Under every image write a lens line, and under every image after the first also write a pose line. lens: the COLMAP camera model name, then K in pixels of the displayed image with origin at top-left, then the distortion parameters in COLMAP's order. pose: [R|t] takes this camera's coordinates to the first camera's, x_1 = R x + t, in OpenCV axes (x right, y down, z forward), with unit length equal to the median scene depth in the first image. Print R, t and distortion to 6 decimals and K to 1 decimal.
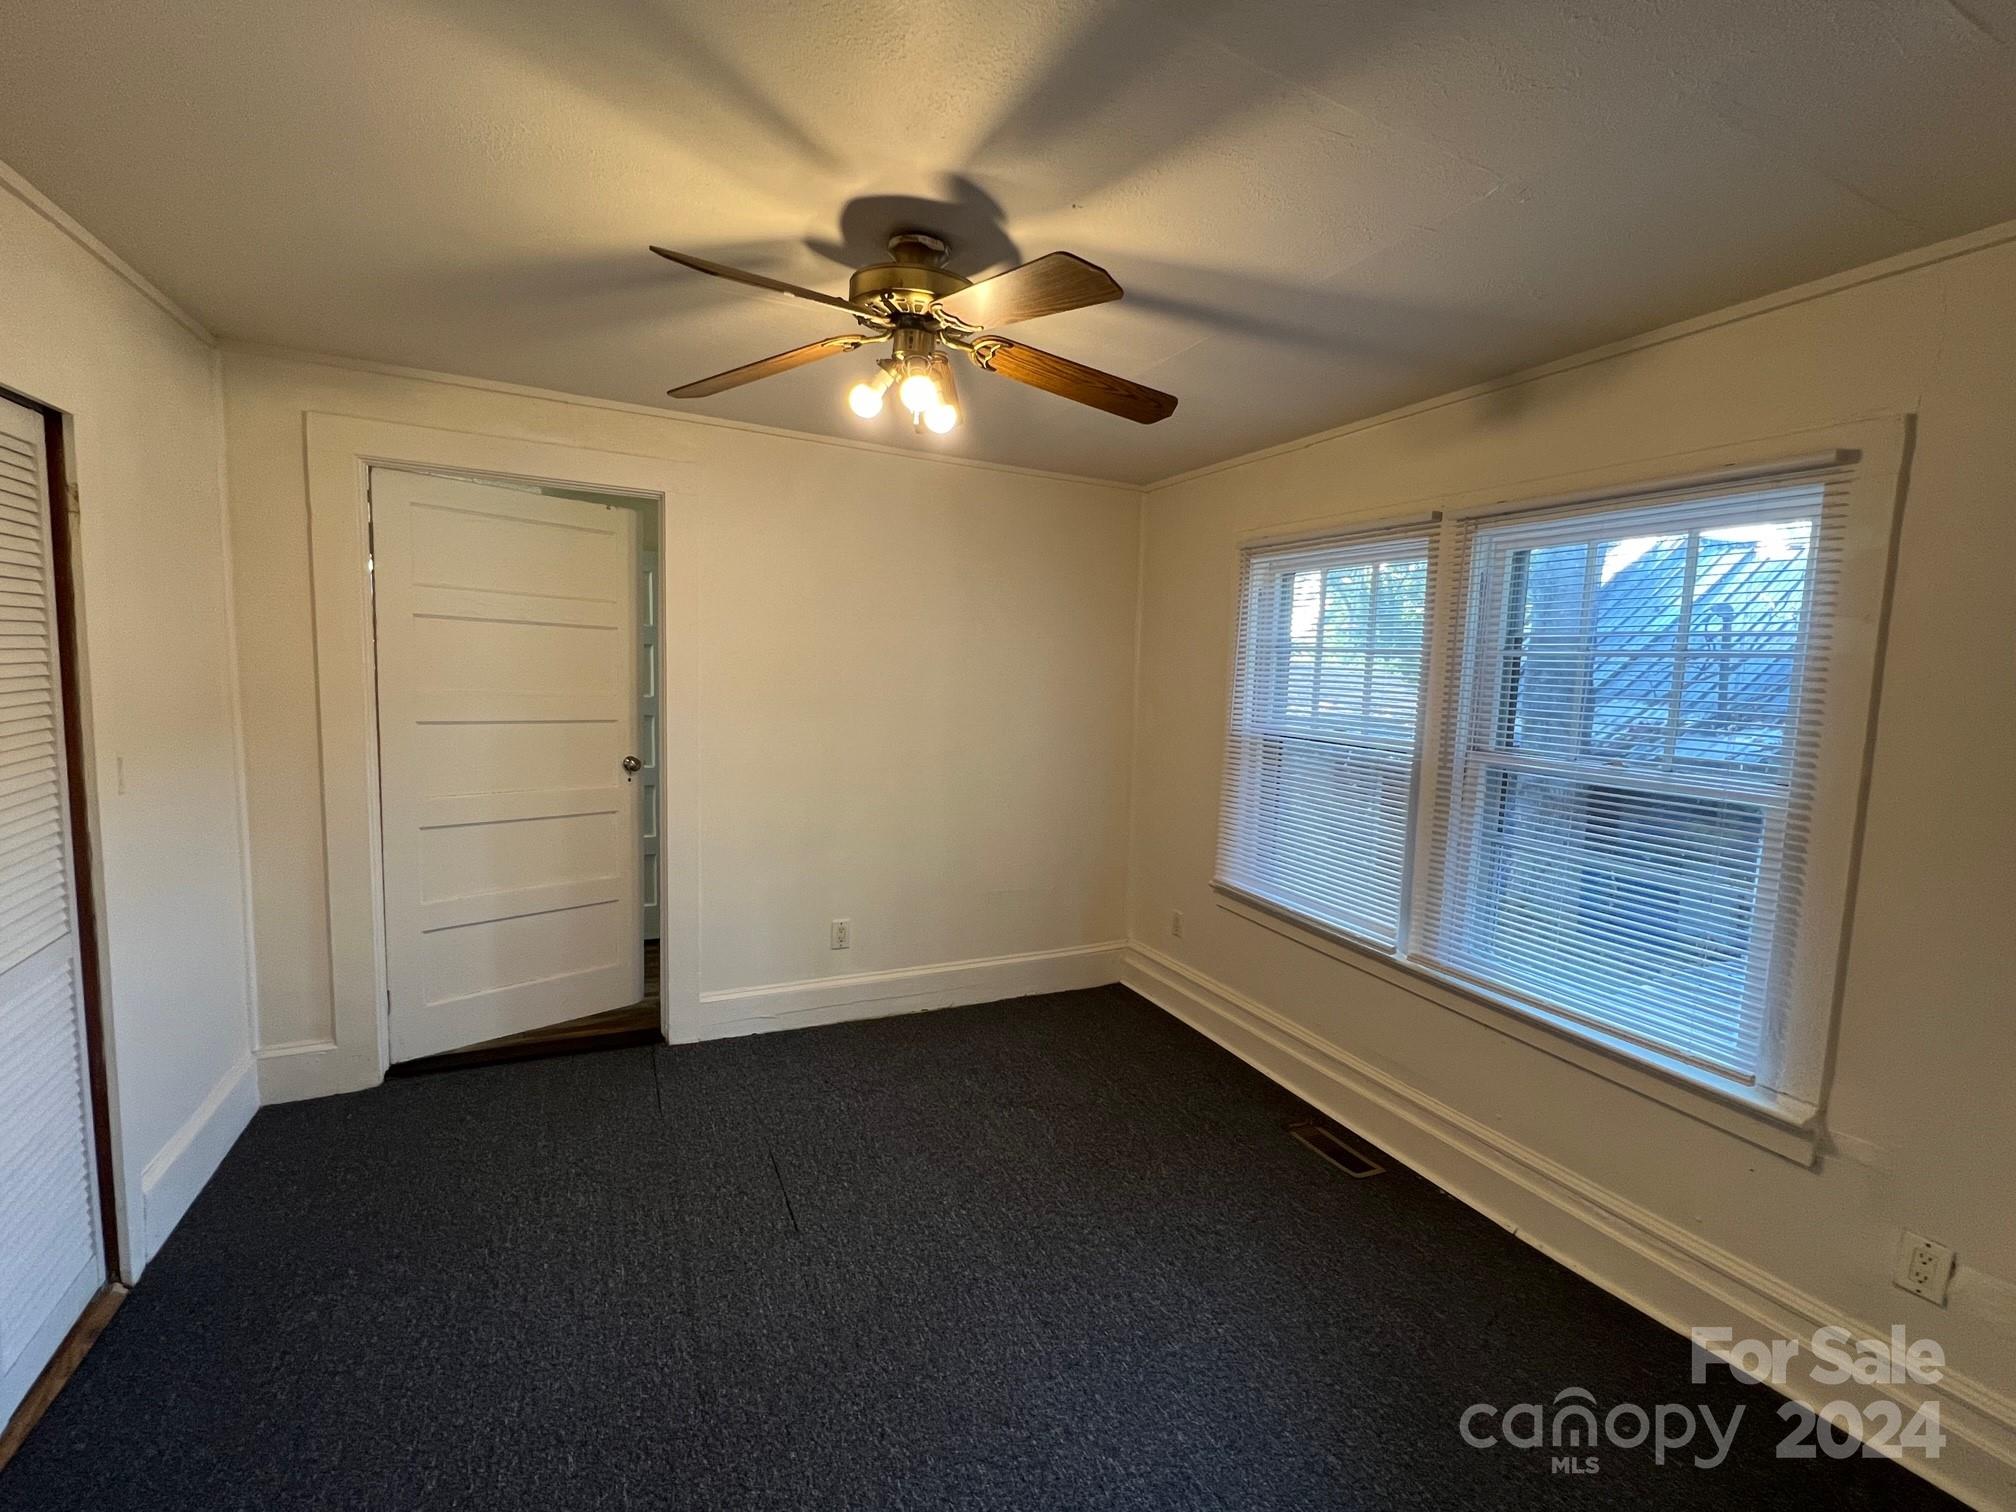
lens RADIAL K [[832.8, 0, 997.6], [0, 832.8, 756.2], [0, 0, 1]] dist [-0.001974, 0.000628]
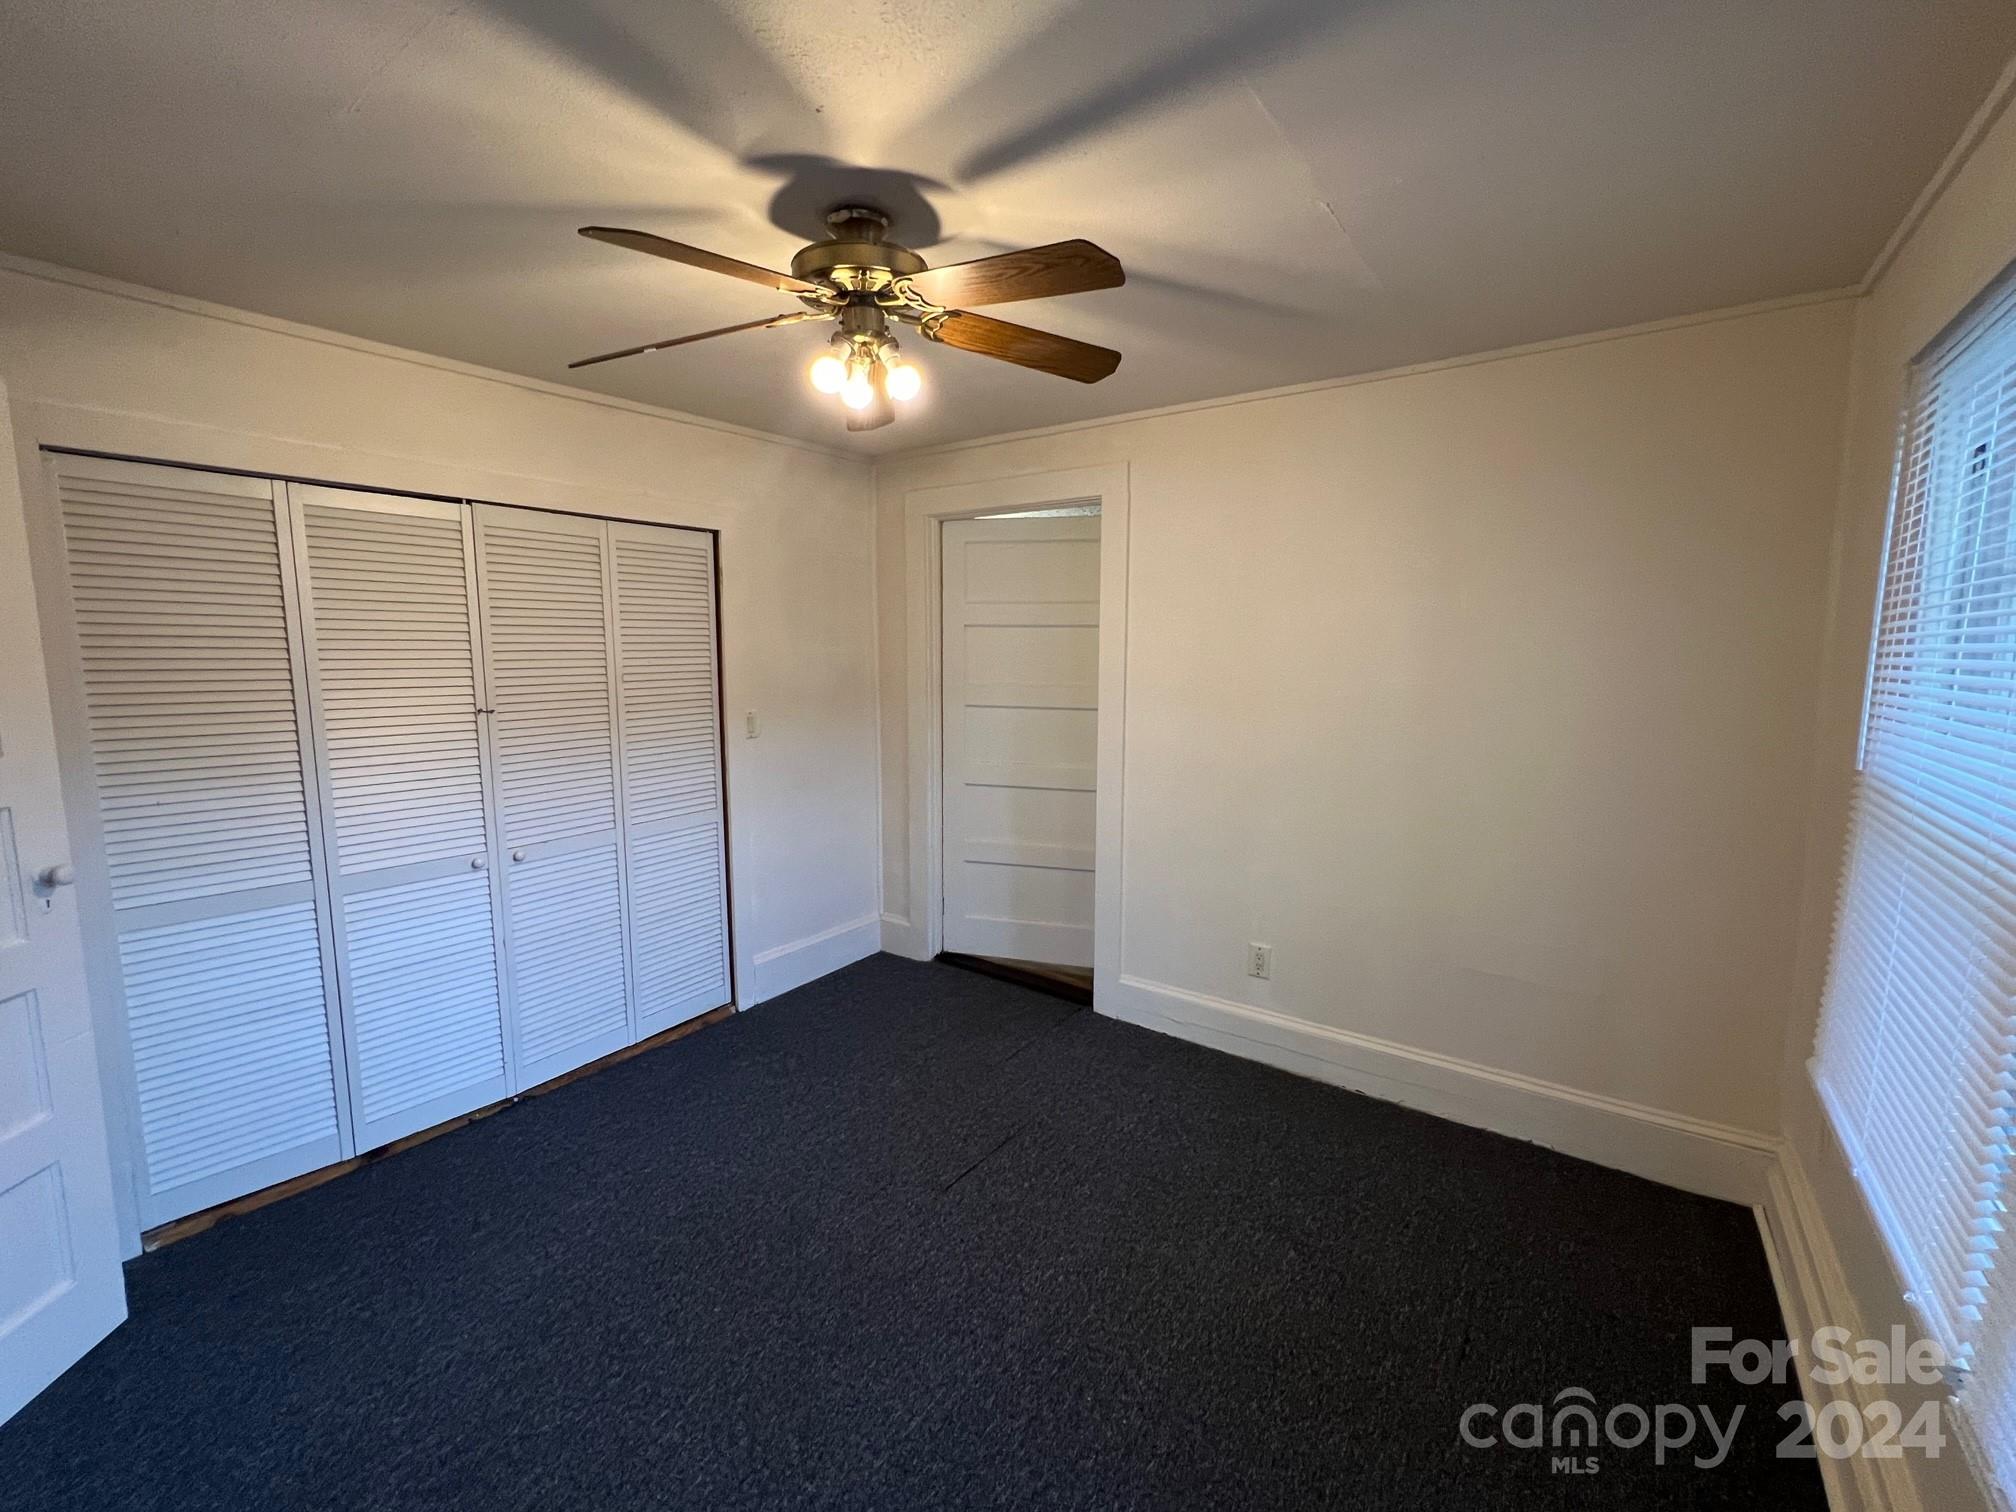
lens RADIAL K [[832.8, 0, 1008.0], [0, 832.8, 752.2], [0, 0, 1]] dist [-0.001974, 0.000628]
pose [[0.488659, 0.068617, -0.869773, 0.488231], [-0.075862, 0.996469, 0.035992, -0.017204], [0.869171, 0.048395, 0.492138, 0.379867]]
